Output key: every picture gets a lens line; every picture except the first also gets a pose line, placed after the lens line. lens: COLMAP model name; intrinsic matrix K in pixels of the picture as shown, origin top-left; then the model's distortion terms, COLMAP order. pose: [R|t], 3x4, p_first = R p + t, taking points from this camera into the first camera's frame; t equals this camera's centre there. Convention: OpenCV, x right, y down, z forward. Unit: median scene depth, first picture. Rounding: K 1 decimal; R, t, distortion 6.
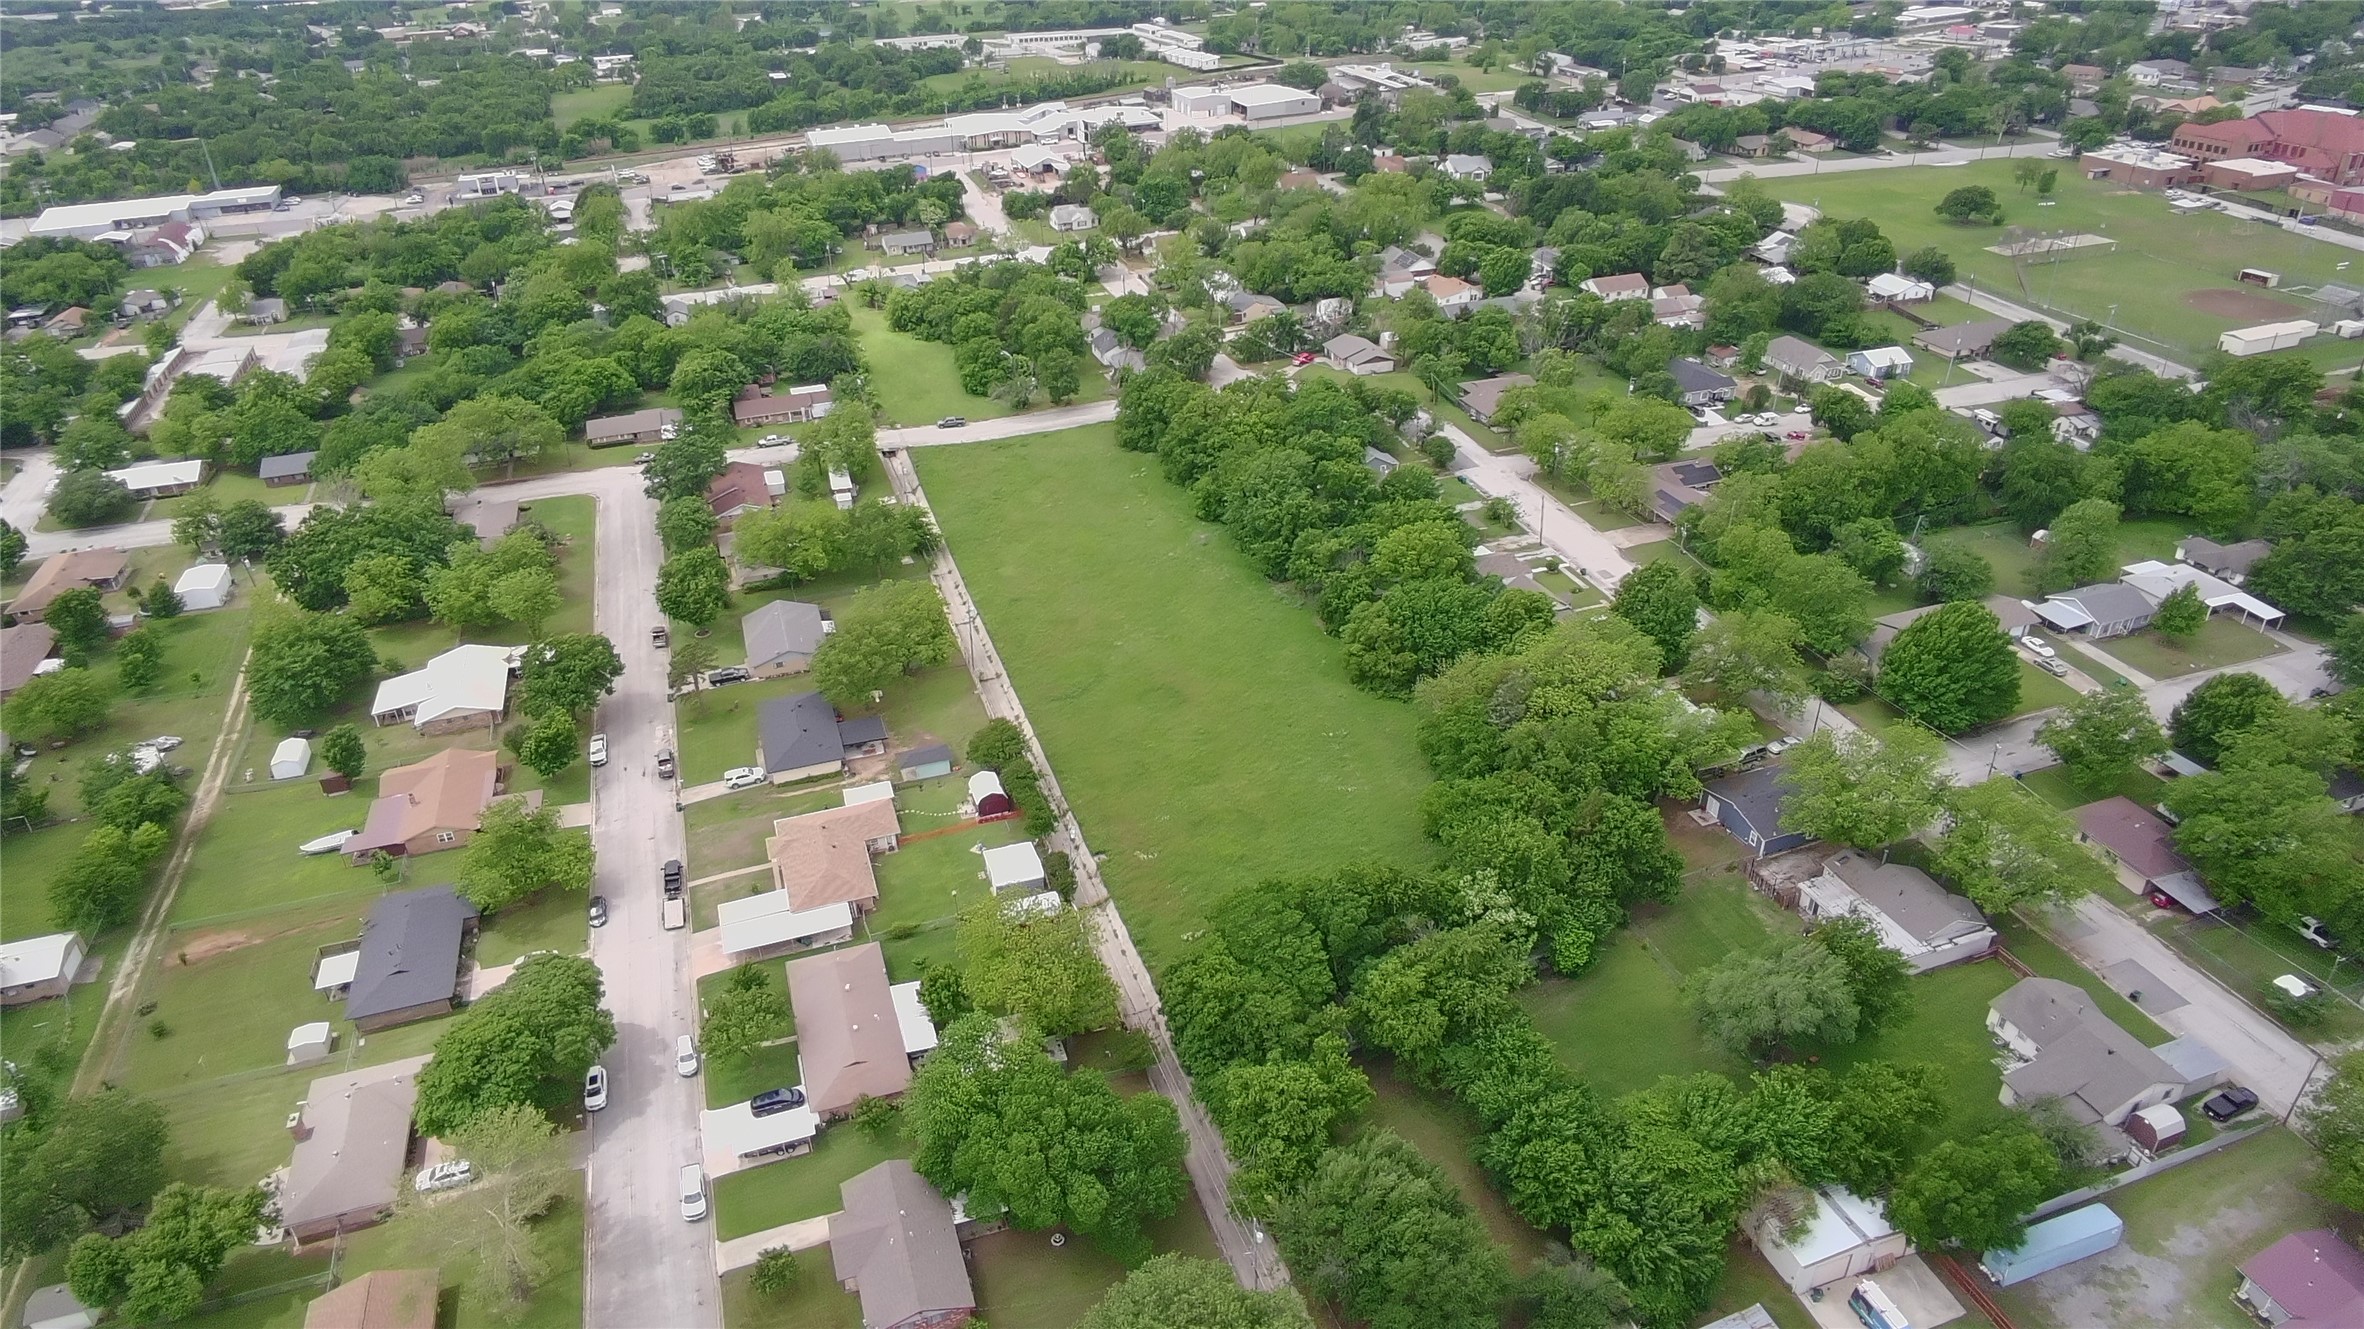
lens RADIAL K [[1466.5, 0, 1157.5], [0, 1466.5, 637.6], [0, 0, 1]] dist [-0.065446, 0.044843]
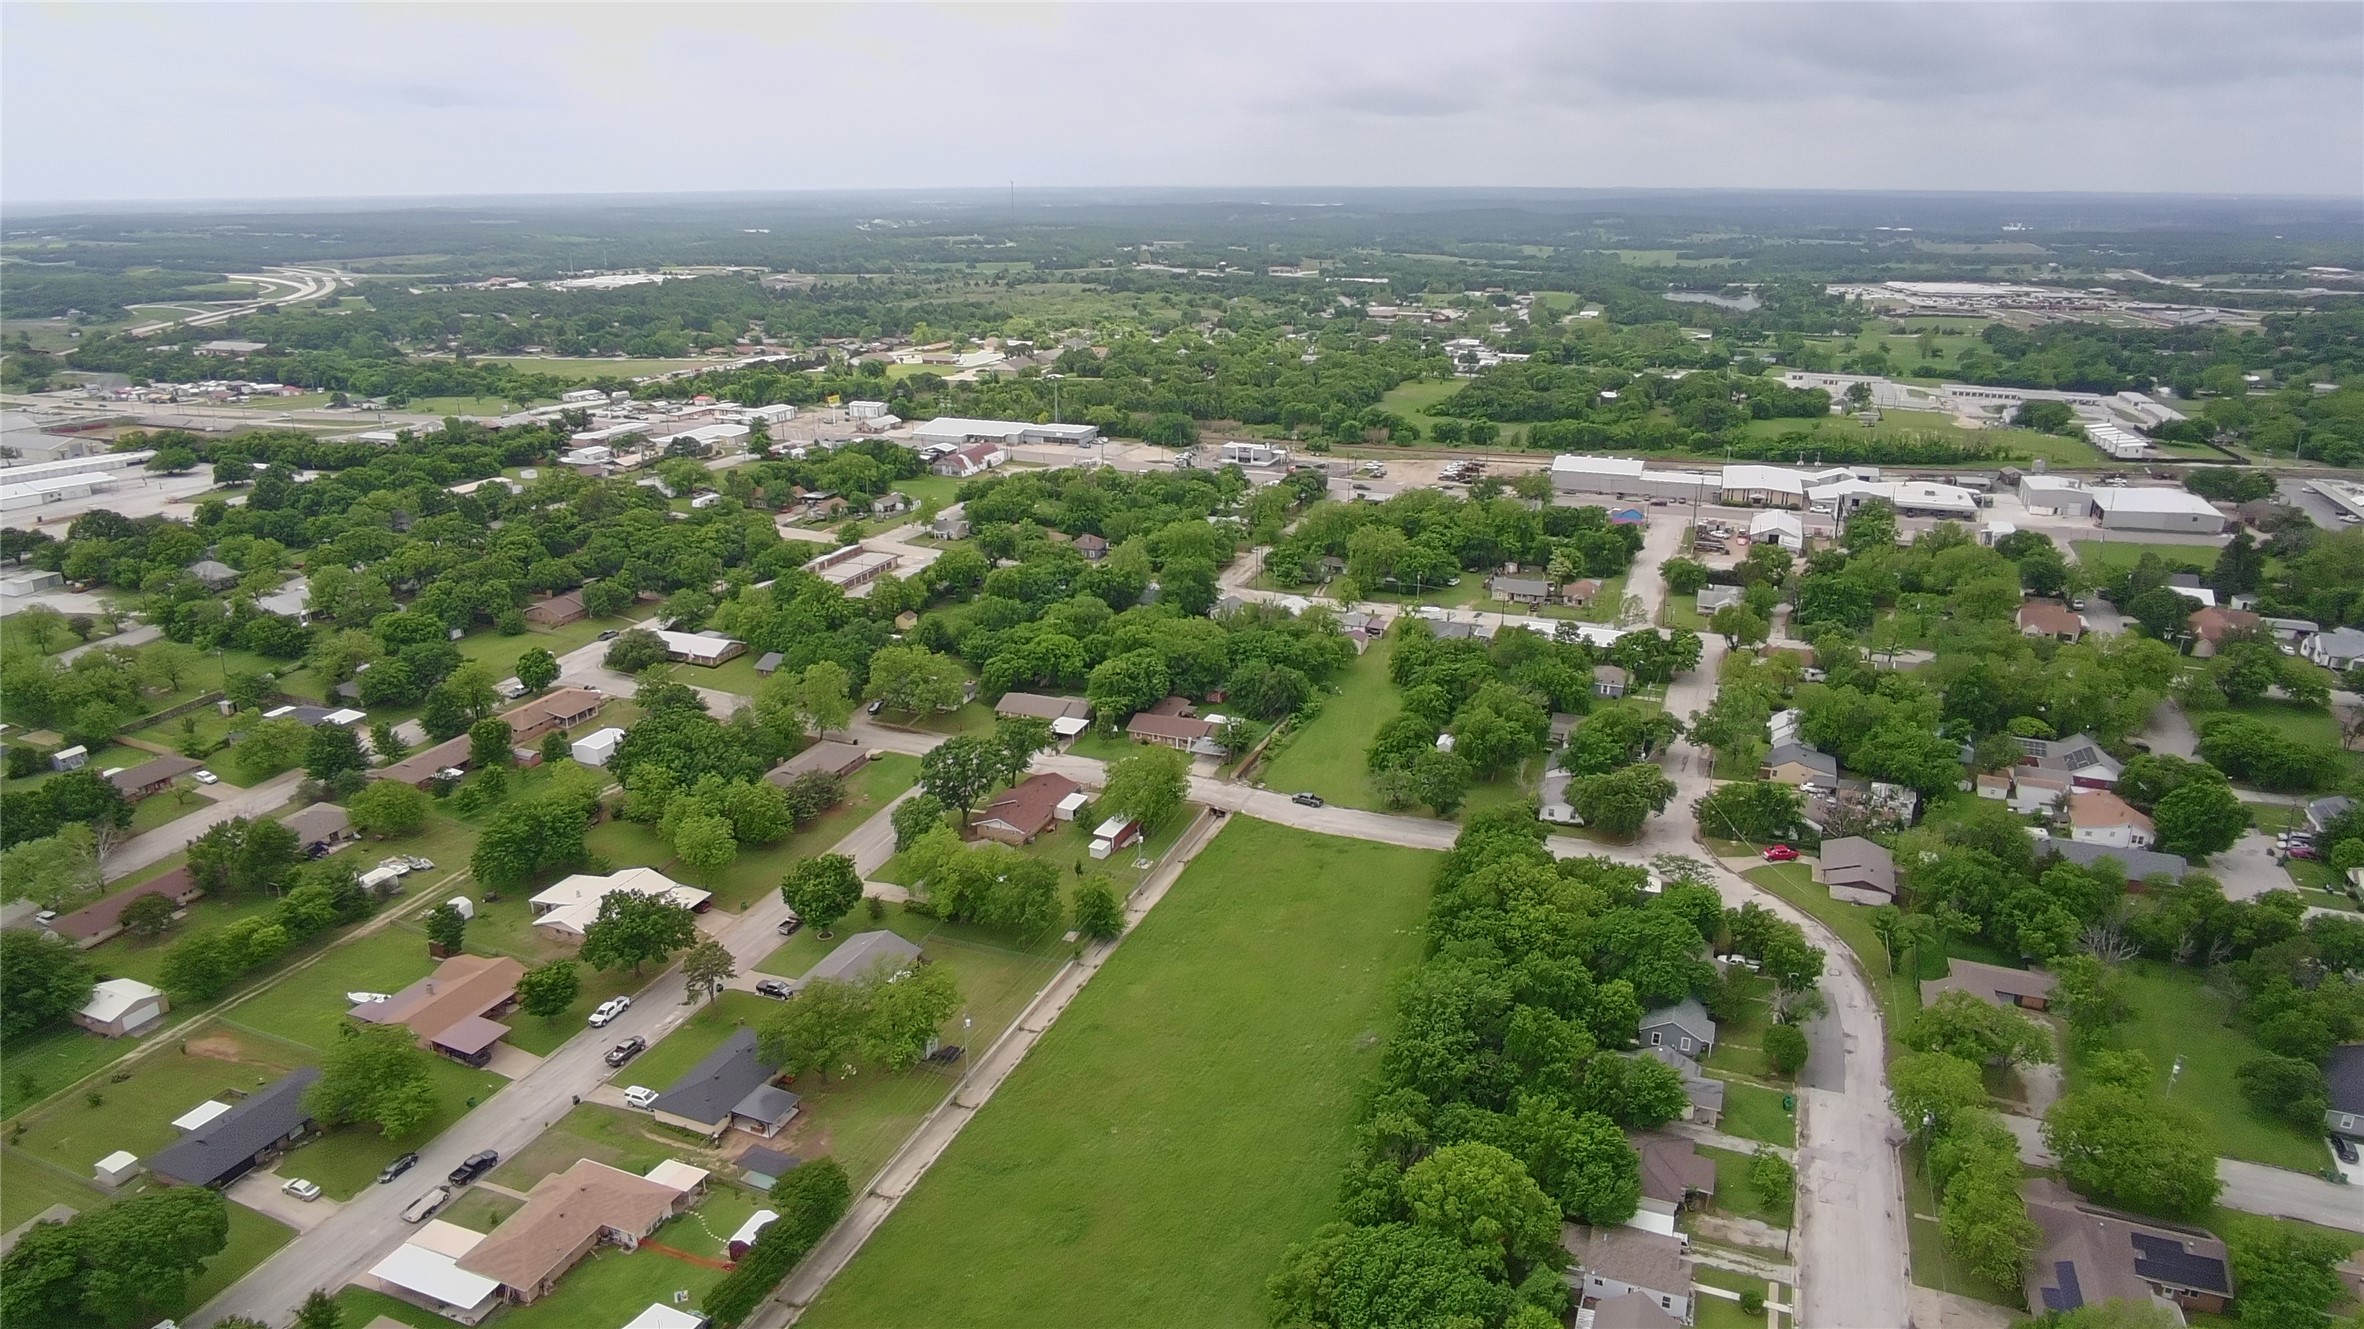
lens RADIAL K [[1466.5, 0, 1157.5], [0, 1466.5, 637.6], [0, 0, 1]] dist [-0.065446, 0.044843]
pose [[0.761107, 0.222341, -0.609328, 0.287035], [-0.331720, 0.940695, -0.071095, -0.138440], [0.557384, 0.256237, 0.789725, 0.221546]]
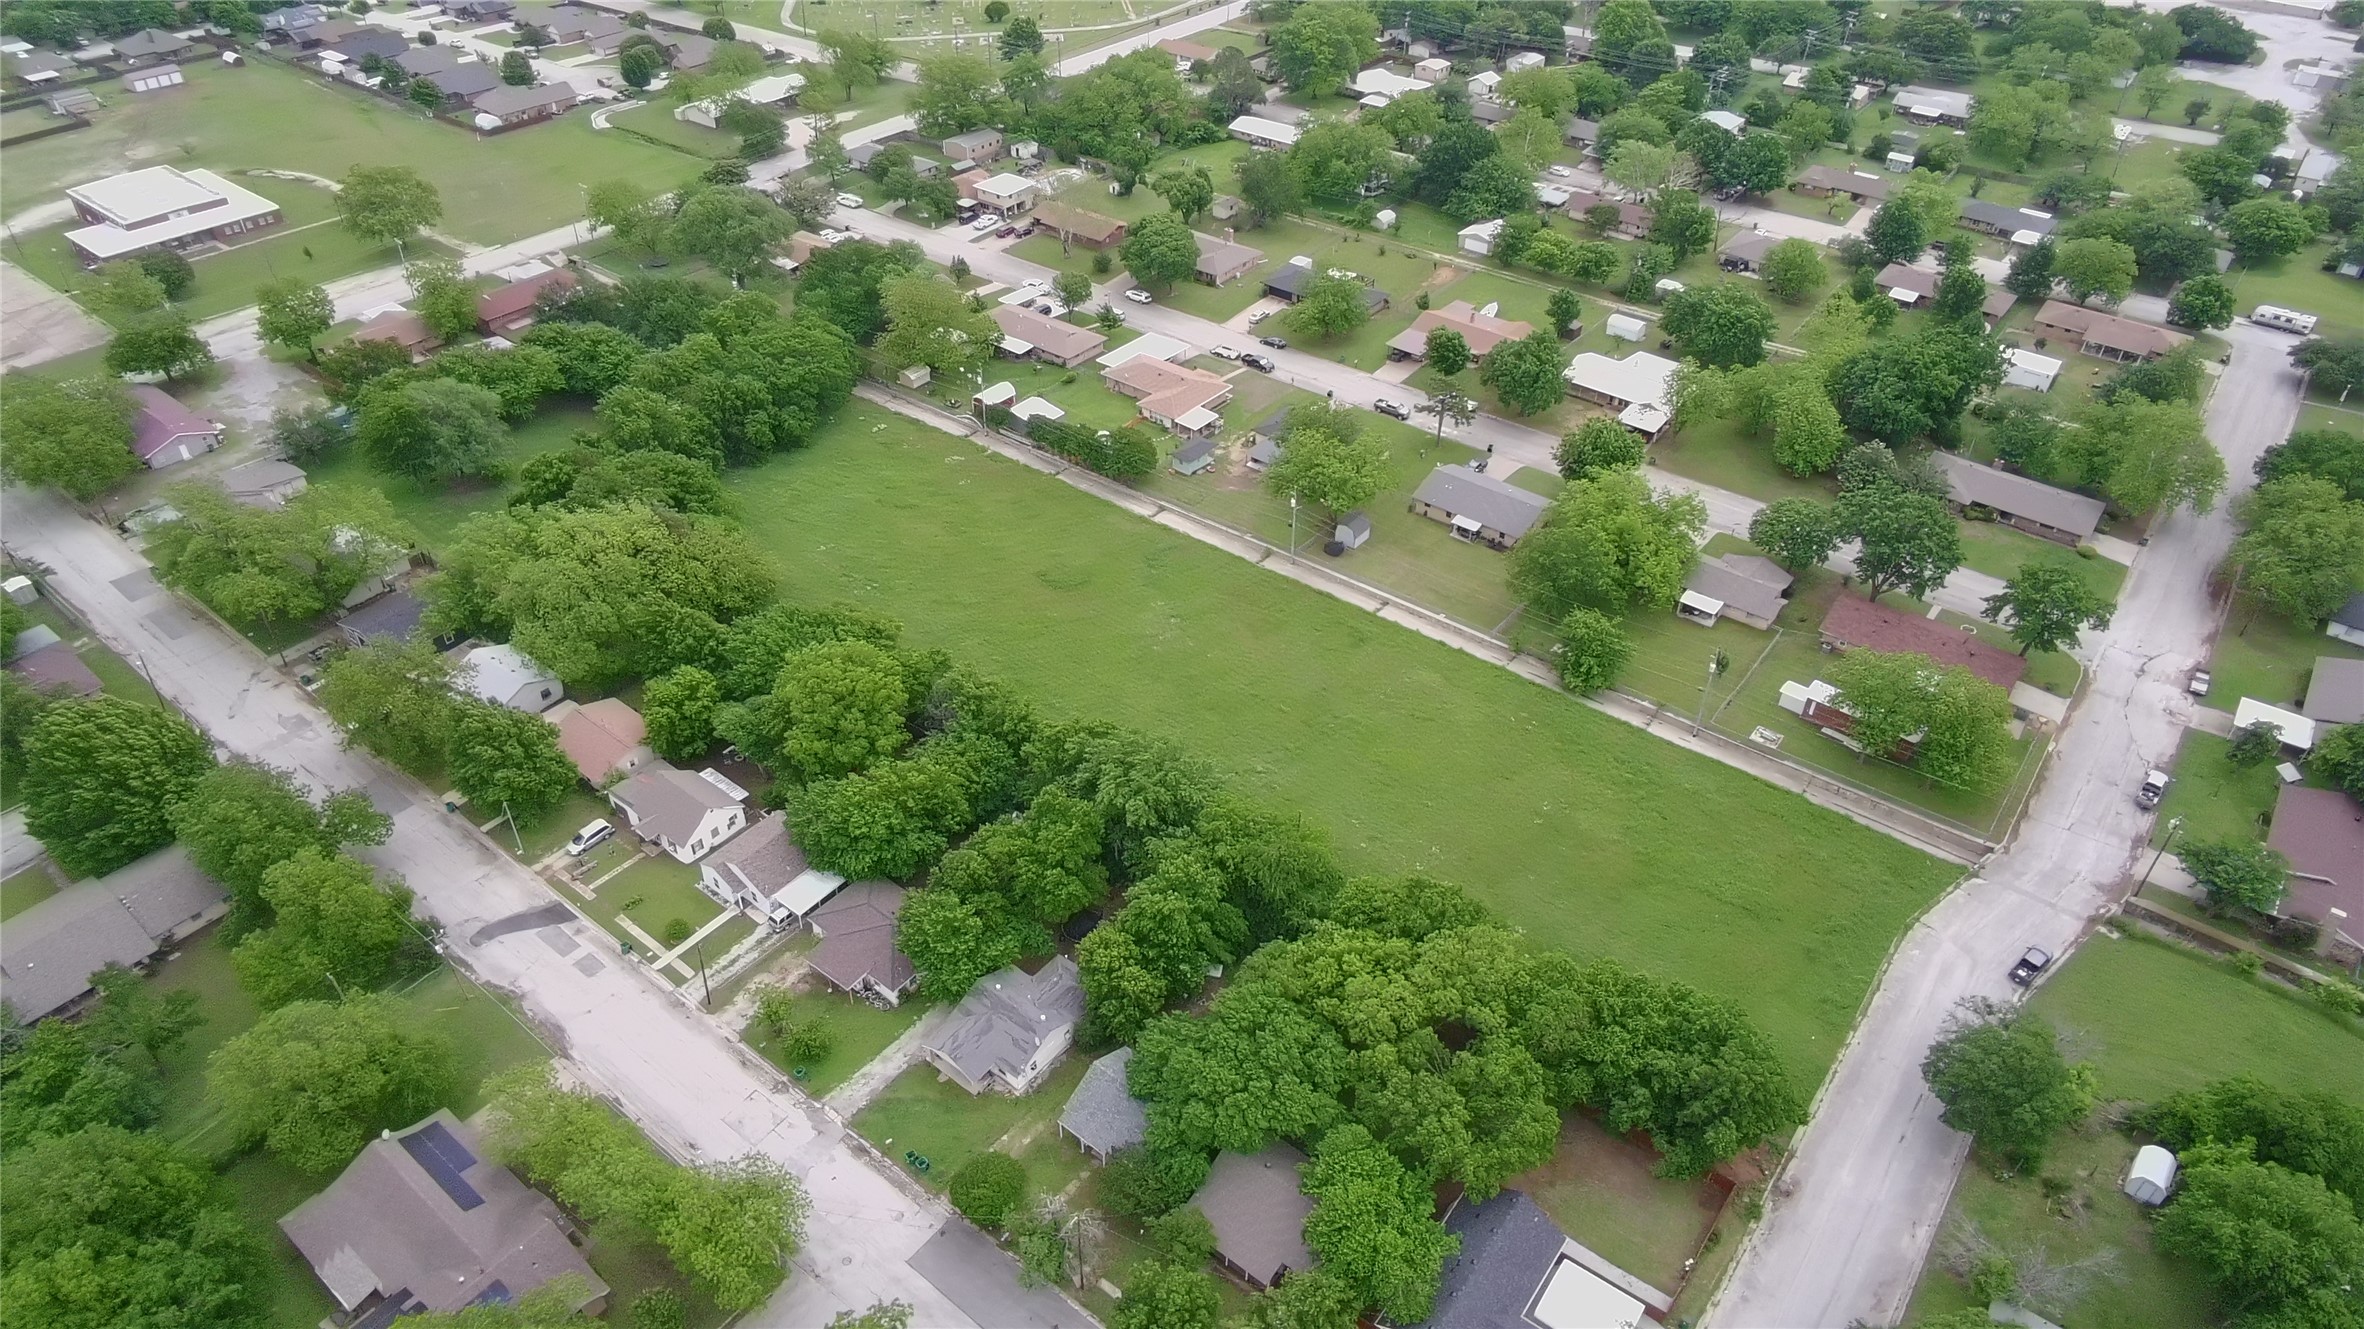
lens RADIAL K [[1466.5, 0, 1157.5], [0, 1466.5, 637.6], [0, 0, 1]] dist [-0.065446, 0.044843]
pose [[-0.834220, 0.346777, -0.428746, 0.235757], [-0.254601, 0.447461, 0.857296, -0.485442], [0.489138, 0.824333, -0.284991, 0.860260]]
